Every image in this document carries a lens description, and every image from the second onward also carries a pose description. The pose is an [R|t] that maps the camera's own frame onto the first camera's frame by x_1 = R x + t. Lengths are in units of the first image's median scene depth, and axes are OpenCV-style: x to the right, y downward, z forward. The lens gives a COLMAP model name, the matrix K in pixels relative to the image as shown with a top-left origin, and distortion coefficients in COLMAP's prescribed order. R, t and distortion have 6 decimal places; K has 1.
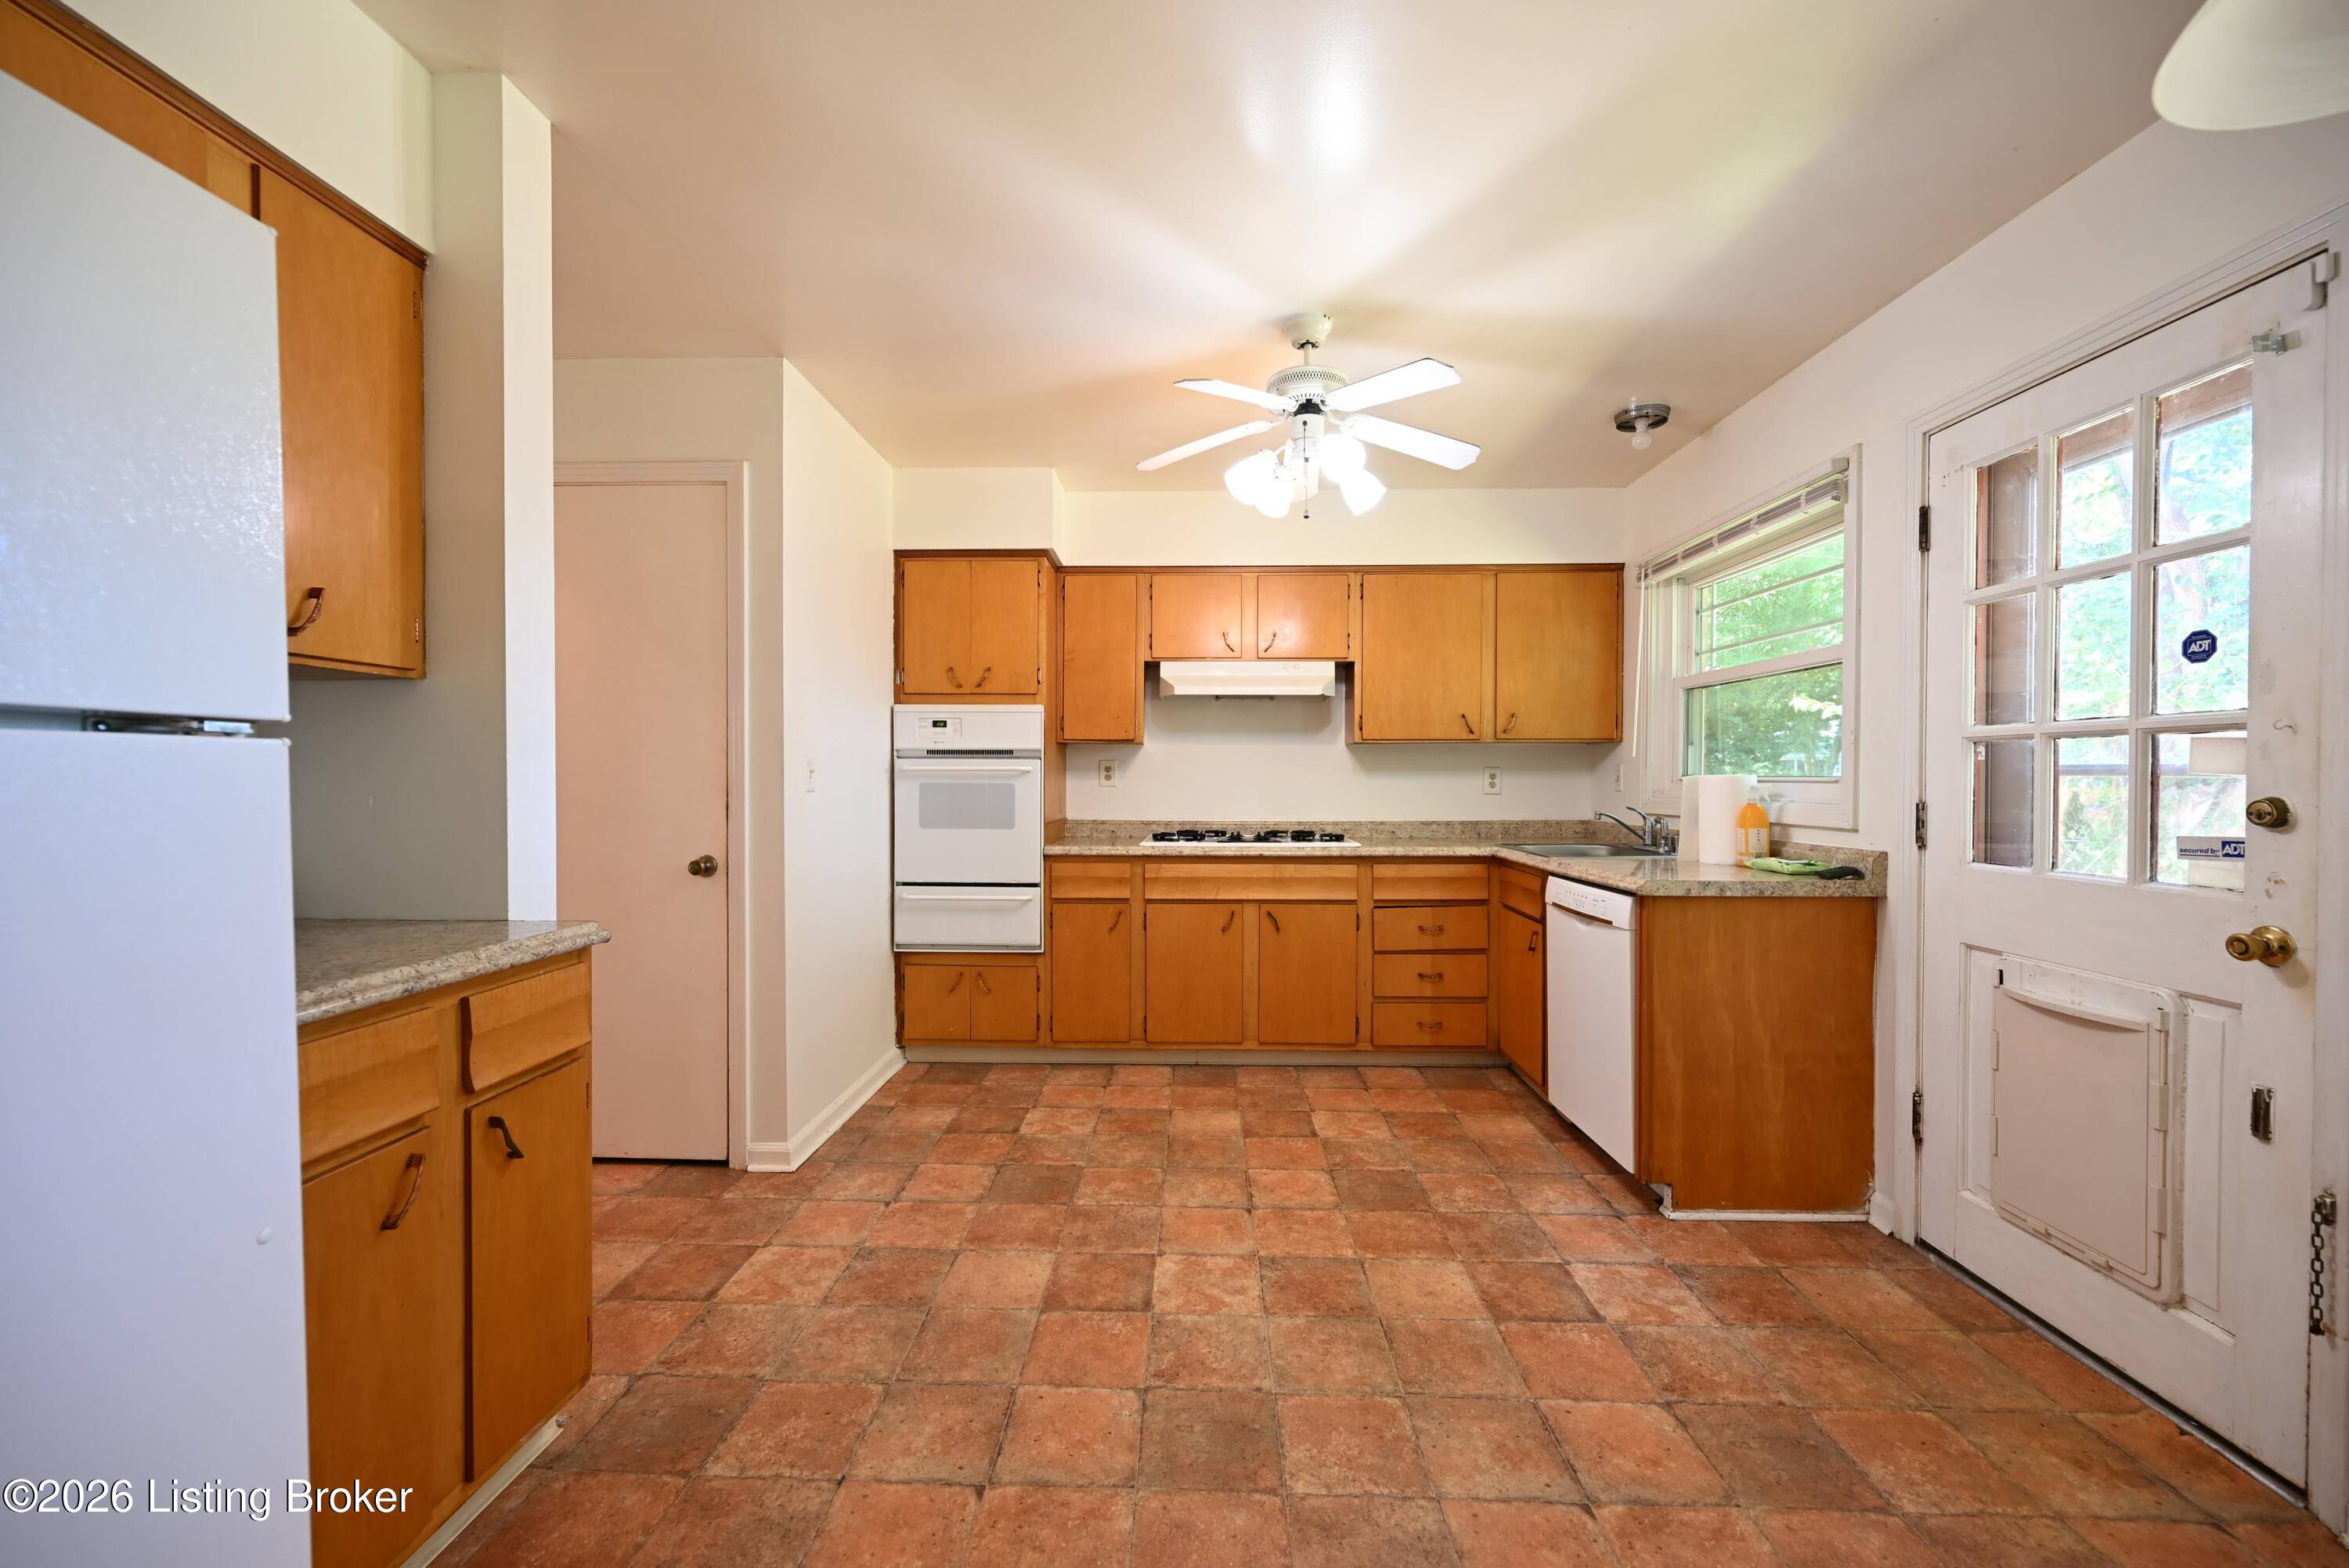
lens RADIAL K [[915.8, 0, 1170.2], [0, 915.8, 784.2], [0, 0, 1]] dist [-0.000650, 0.000227]
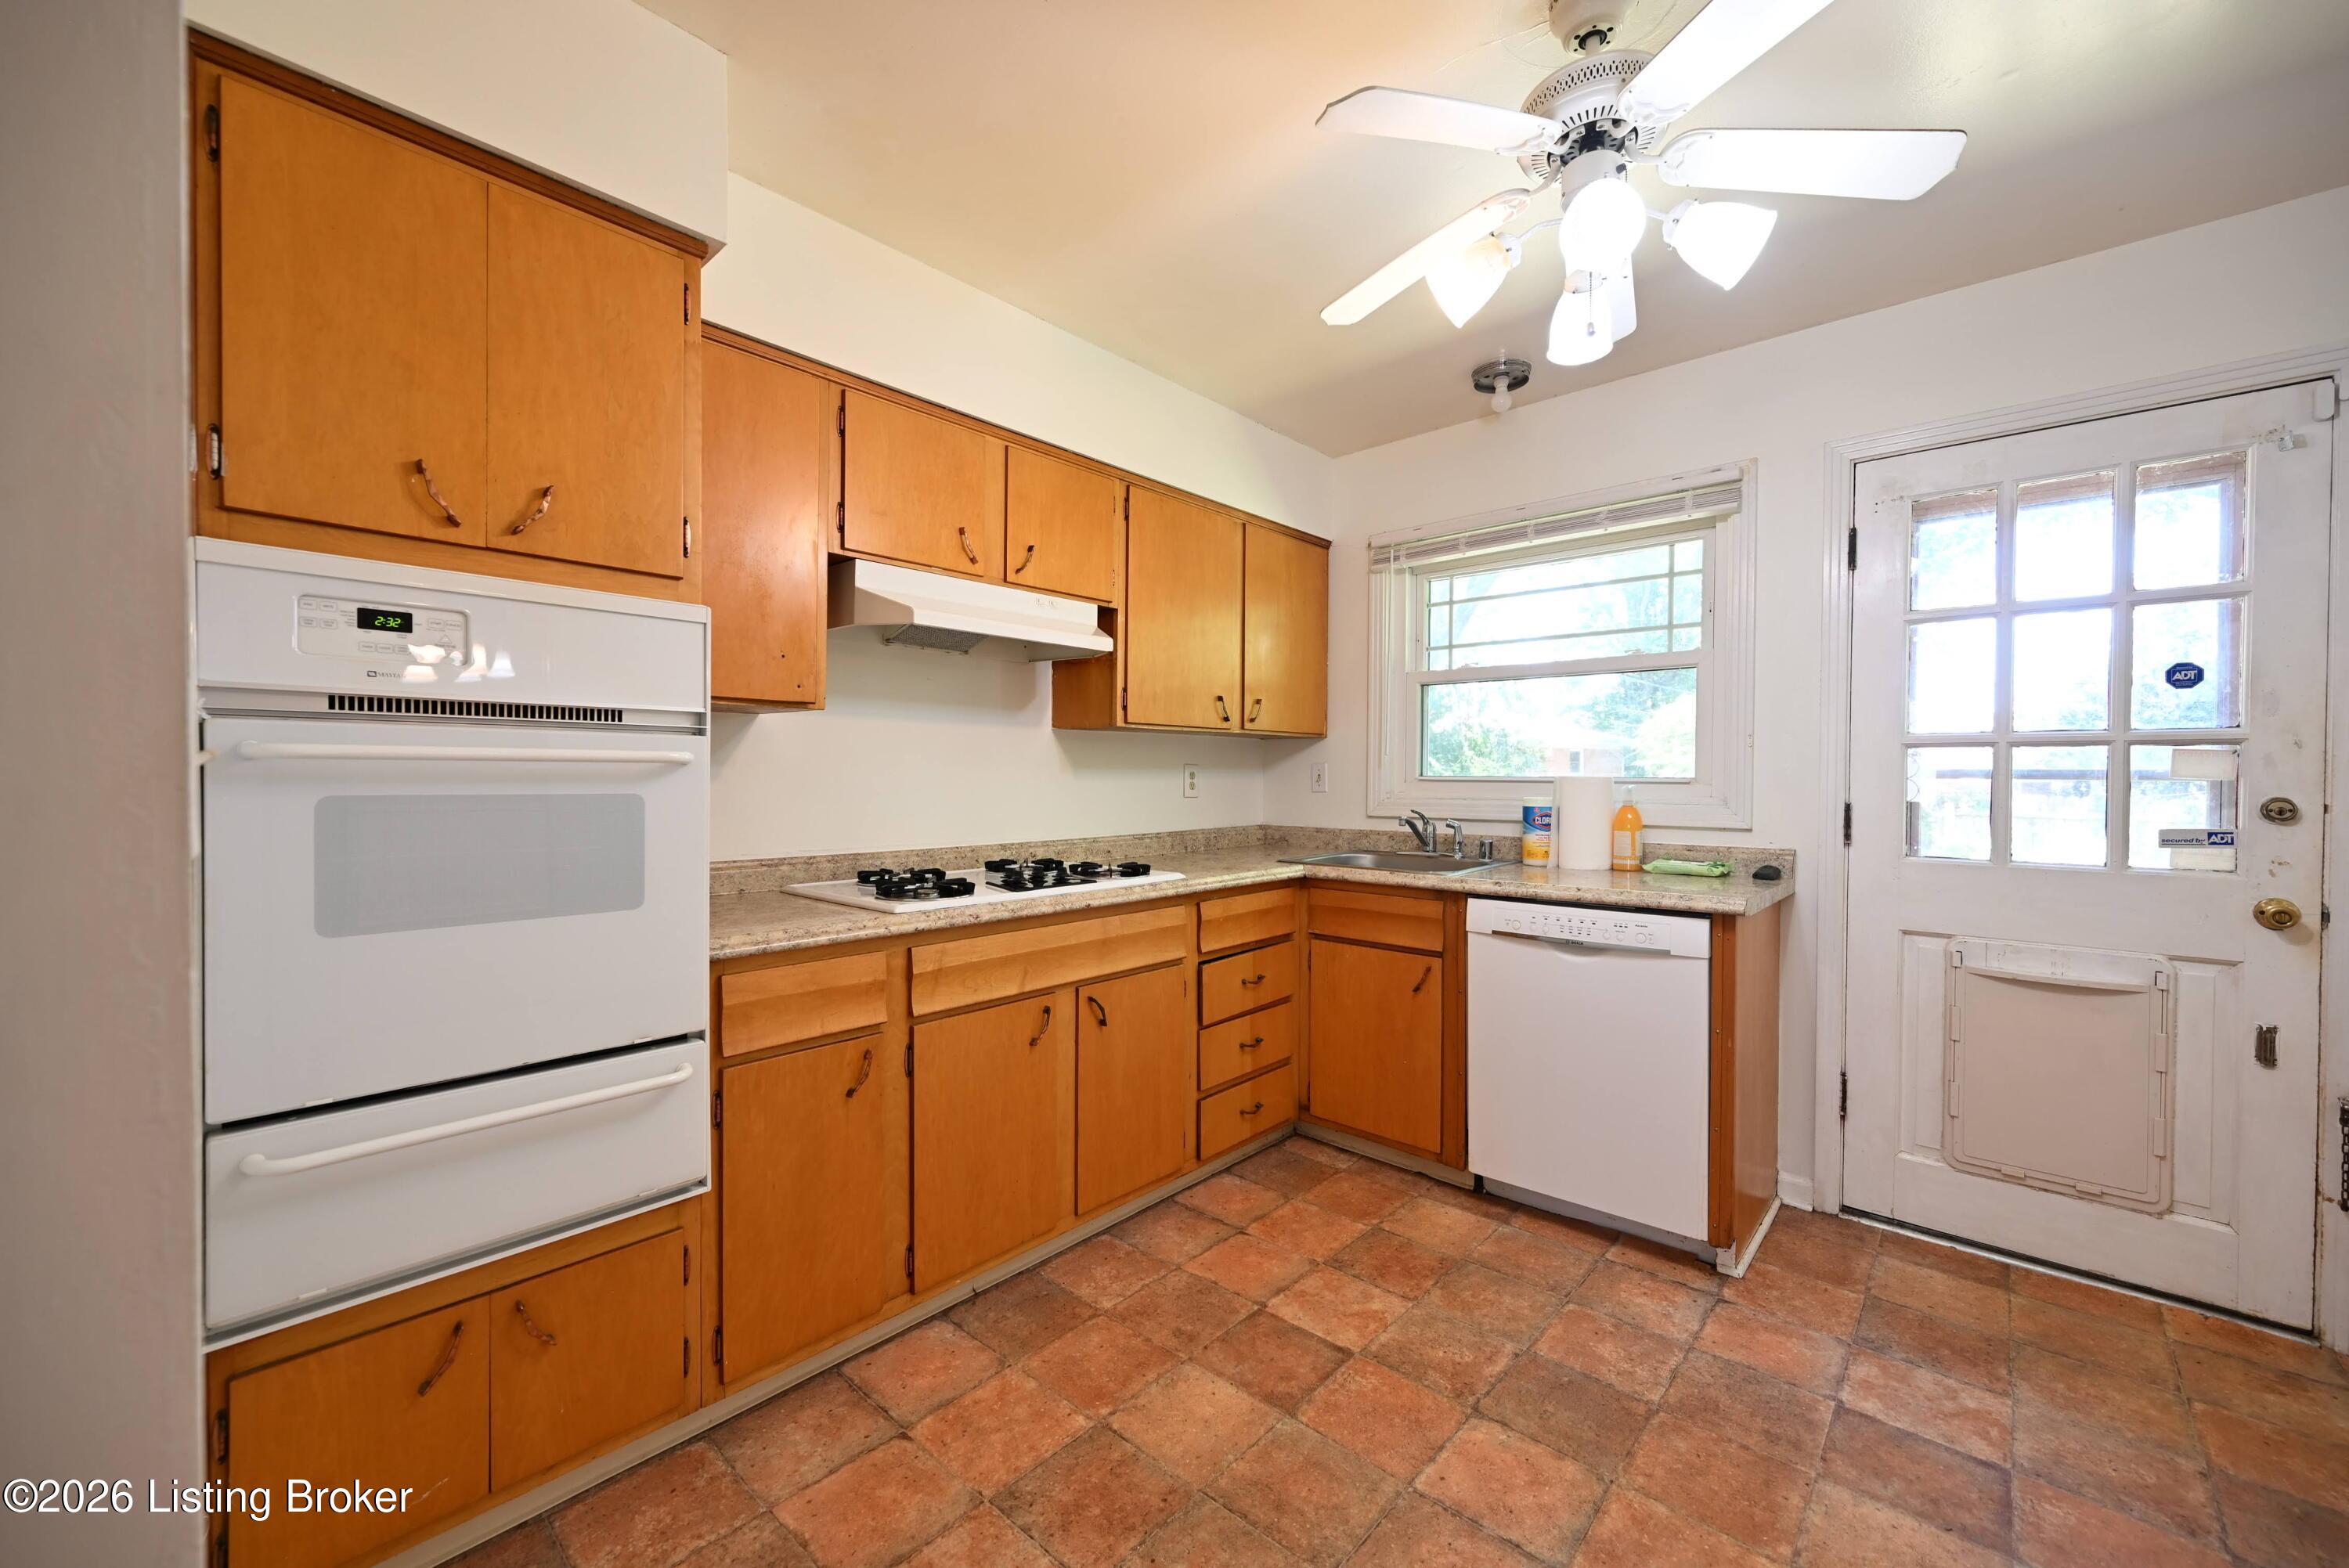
lens RADIAL K [[915.8, 0, 1172.3], [0, 915.8, 787.0], [0, 0, 1]] dist [-0.000650, 0.000227]
pose [[0.649697, -0.008982, 0.760140, -0.369861], [0.002625, 0.999951, 0.009572, -0.008039], [-0.760189, -0.004224, 0.649688, 0.648524]]
